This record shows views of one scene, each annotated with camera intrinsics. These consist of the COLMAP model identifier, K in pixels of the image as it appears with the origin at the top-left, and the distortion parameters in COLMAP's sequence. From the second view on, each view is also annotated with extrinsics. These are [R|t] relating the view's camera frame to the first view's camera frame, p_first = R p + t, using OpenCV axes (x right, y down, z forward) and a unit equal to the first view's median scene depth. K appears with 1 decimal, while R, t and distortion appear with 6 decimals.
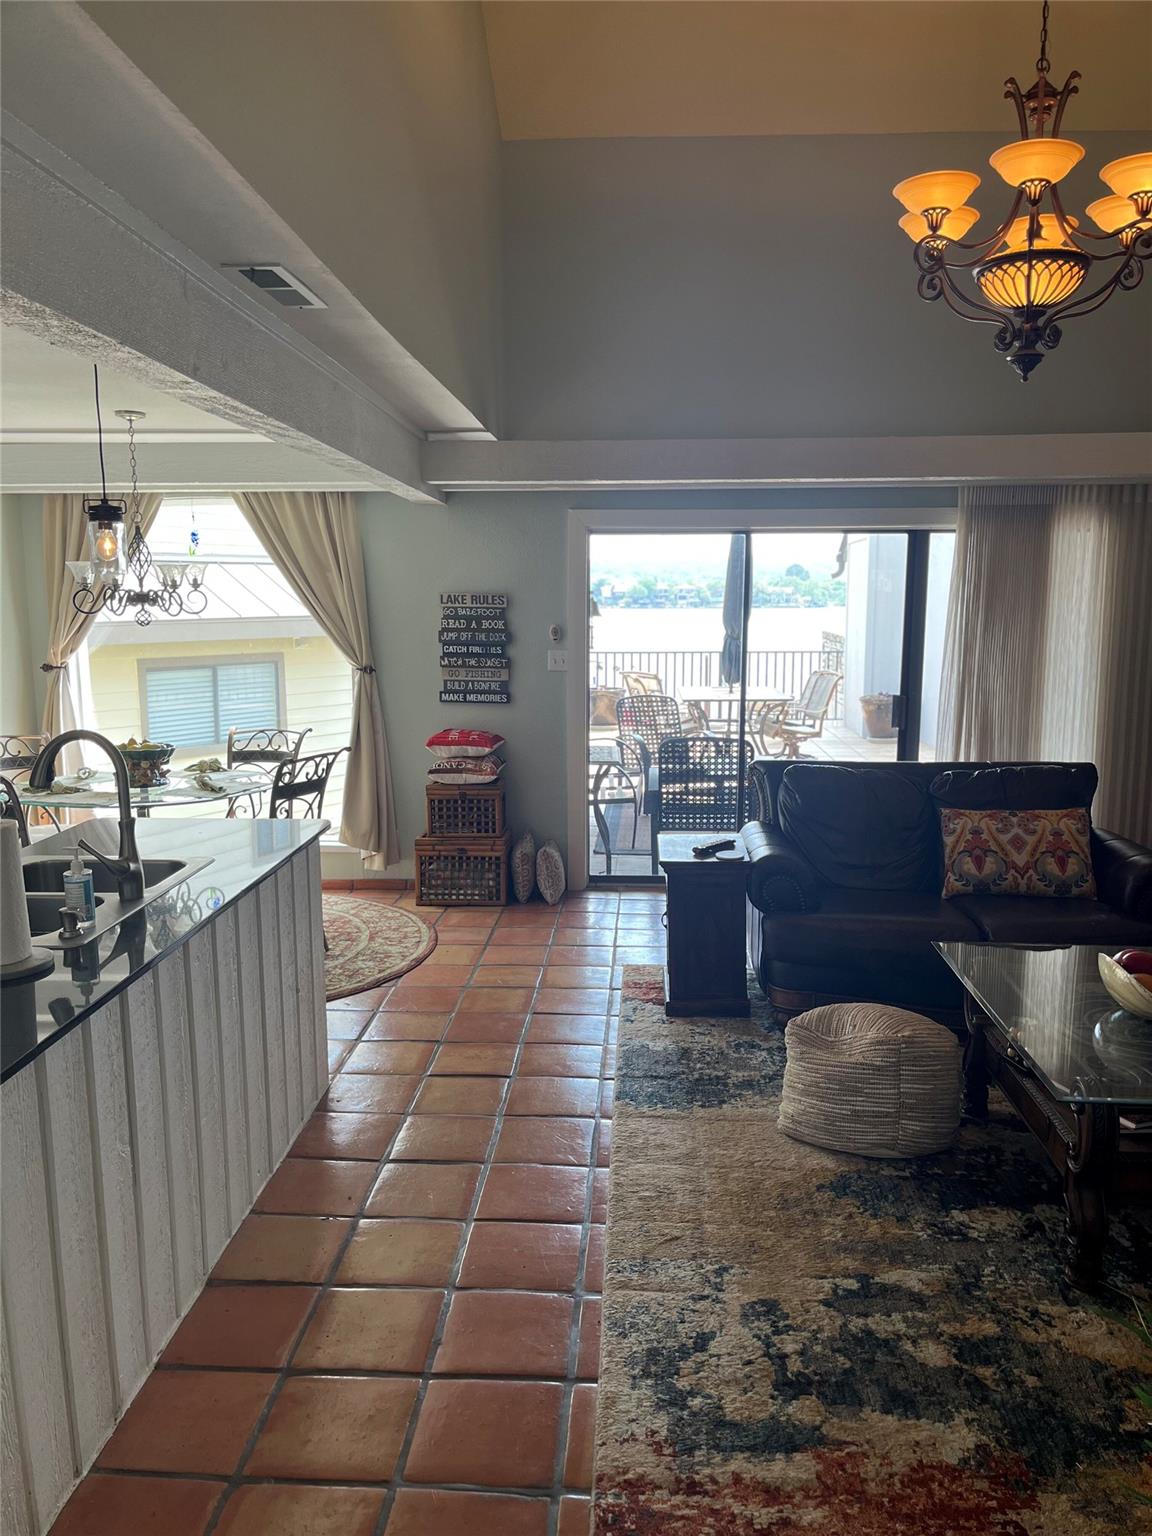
lens RADIAL K [[1159.6, 0, 580.5], [0, 1159.6, 773.1], [0, 0, 1]] dist [0.009681, -0.016990]
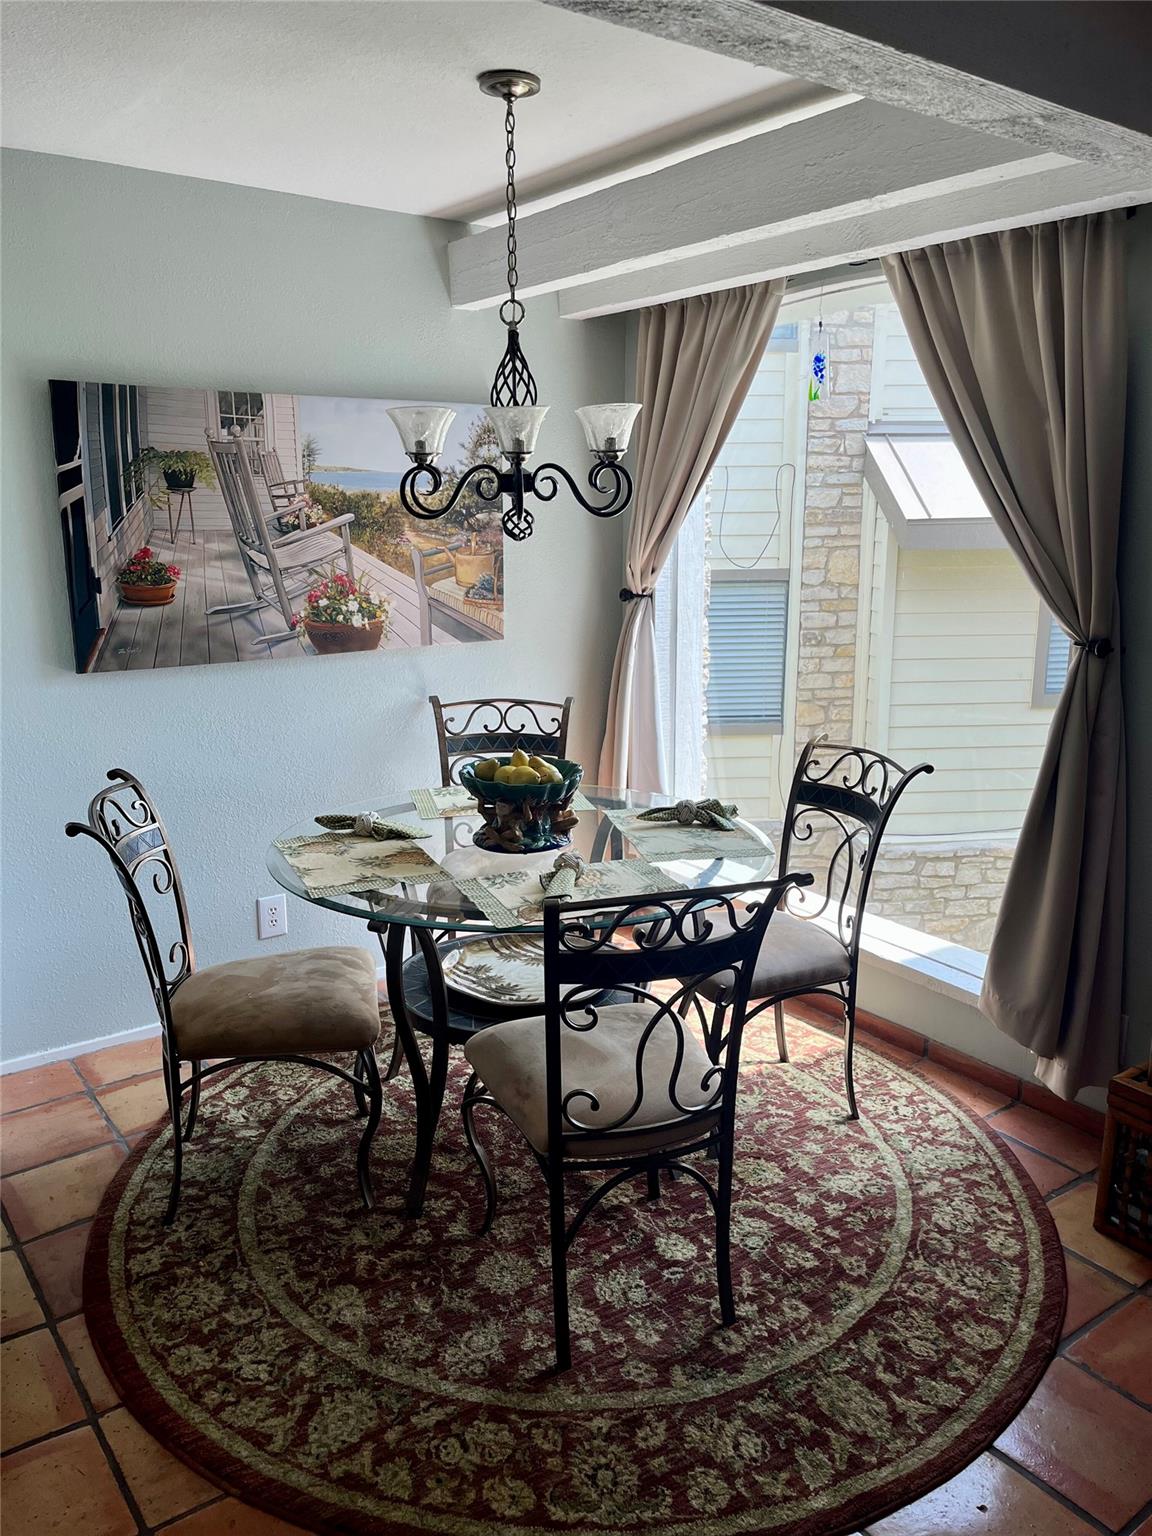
lens RADIAL K [[1159.6, 0, 571.5], [0, 1159.6, 769.3], [0, 0, 1]] dist [0.009681, -0.016990]
pose [[0.630871, 0.172275, -0.756520, 0.060089], [-0.102467, 0.984997, 0.138855, -0.189933], [0.769092, -0.010082, 0.639059, 1.308760]]
